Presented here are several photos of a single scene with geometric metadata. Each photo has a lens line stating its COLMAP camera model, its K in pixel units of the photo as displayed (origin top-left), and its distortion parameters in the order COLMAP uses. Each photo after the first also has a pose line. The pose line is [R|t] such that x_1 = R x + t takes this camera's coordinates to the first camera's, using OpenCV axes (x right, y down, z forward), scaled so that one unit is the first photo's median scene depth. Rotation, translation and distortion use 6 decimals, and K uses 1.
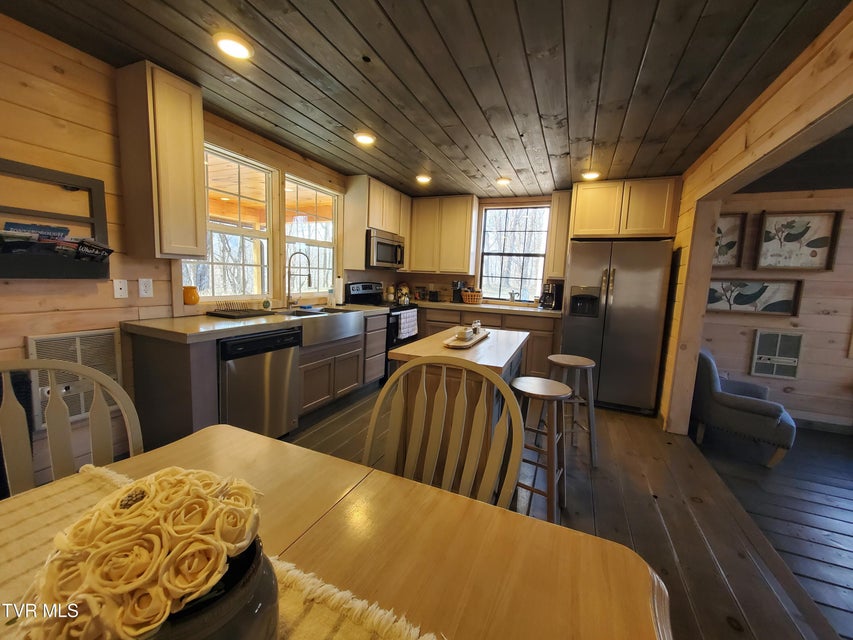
lens RADIAL K [[335.6, 0, 425.1], [0, 335.6, 315.7], [0, 0, 1]] dist [0.004040, -0.002493]
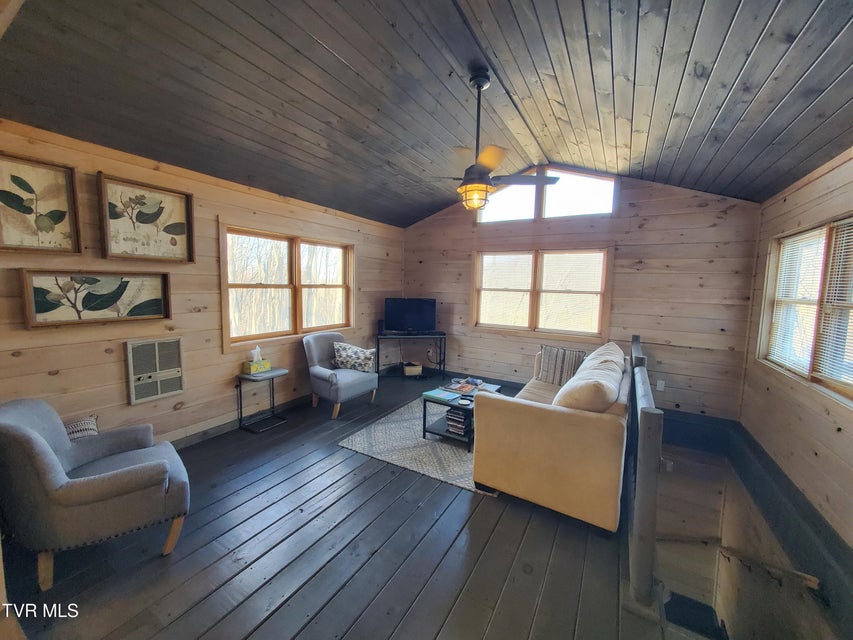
lens RADIAL K [[335.6, 0, 425.1], [0, 335.6, 315.7], [0, 0, 1]] dist [0.004040, -0.002493]
pose [[0.116670, -0.126689, 0.985057, 0.361924], [0.098180, 0.988444, 0.115496, -0.035049], [-0.988306, 0.083238, 0.127760, 0.273027]]
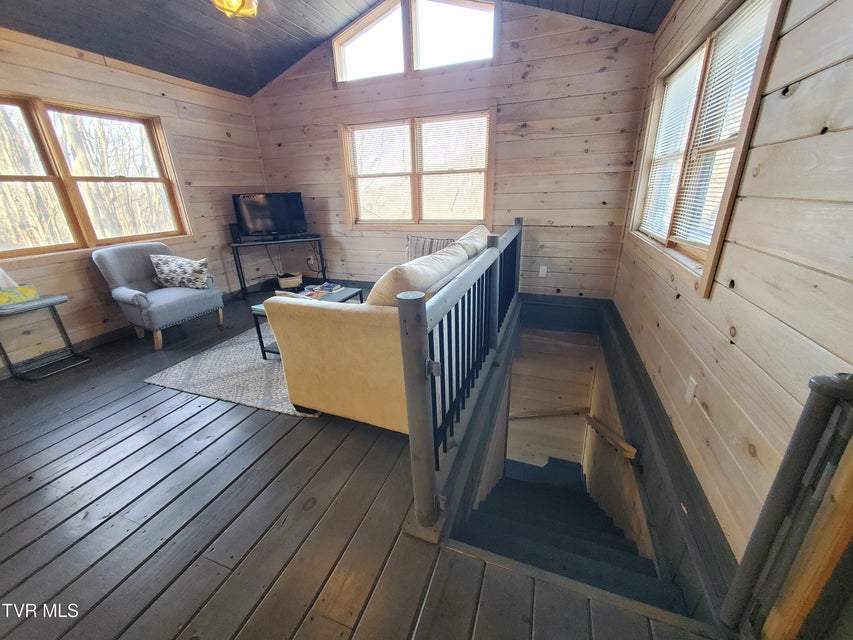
lens RADIAL K [[335.6, 0, 425.1], [0, 335.6, 315.7], [0, 0, 1]] dist [0.004040, -0.002493]
pose [[-0.059855, -0.381783, 0.922312, 0.531368], [0.146782, 0.910558, 0.386444, 0.069132], [-0.987356, 0.158510, 0.001537, 0.041966]]
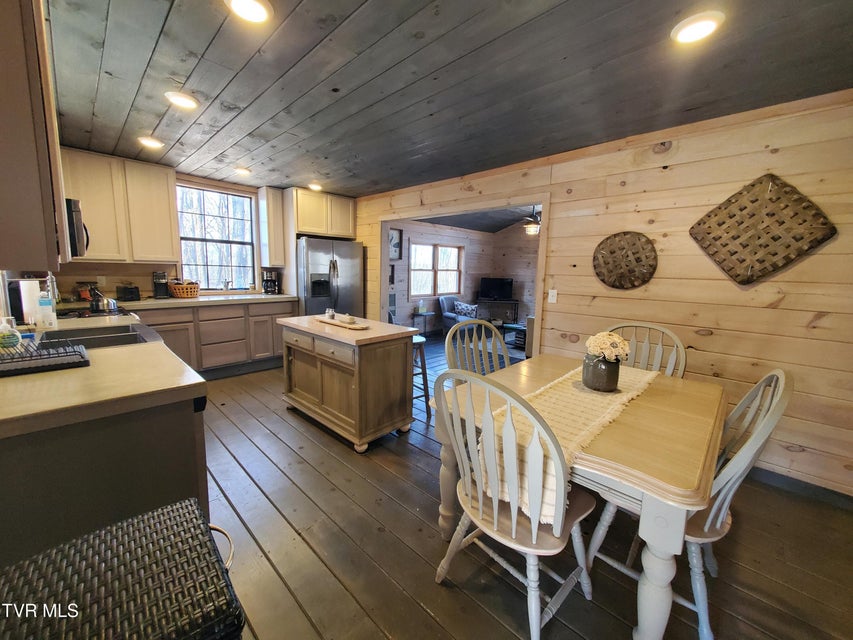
lens RADIAL K [[335.6, 0, 425.1], [0, 335.6, 315.7], [0, 0, 1]] dist [0.004040, -0.002493]
pose [[0.341634, -0.165578, 0.925132, -0.594789], [0.097147, 0.985307, 0.140474, -0.067568], [-0.934799, 0.041883, 0.352700, 0.166254]]
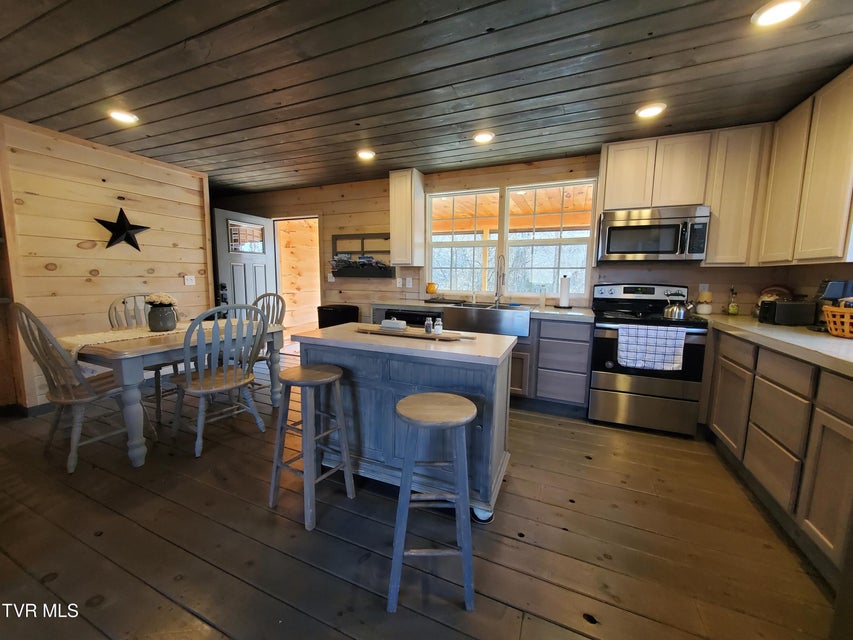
lens RADIAL K [[335.6, 0, 425.1], [0, 335.6, 315.7], [0, 0, 1]] dist [0.004040, -0.002493]
pose [[0.005461, 0.080083, -0.996773, 0.665428], [-0.128484, 0.988582, 0.078721, -0.036283], [0.991697, 0.127639, 0.015688, 0.661624]]
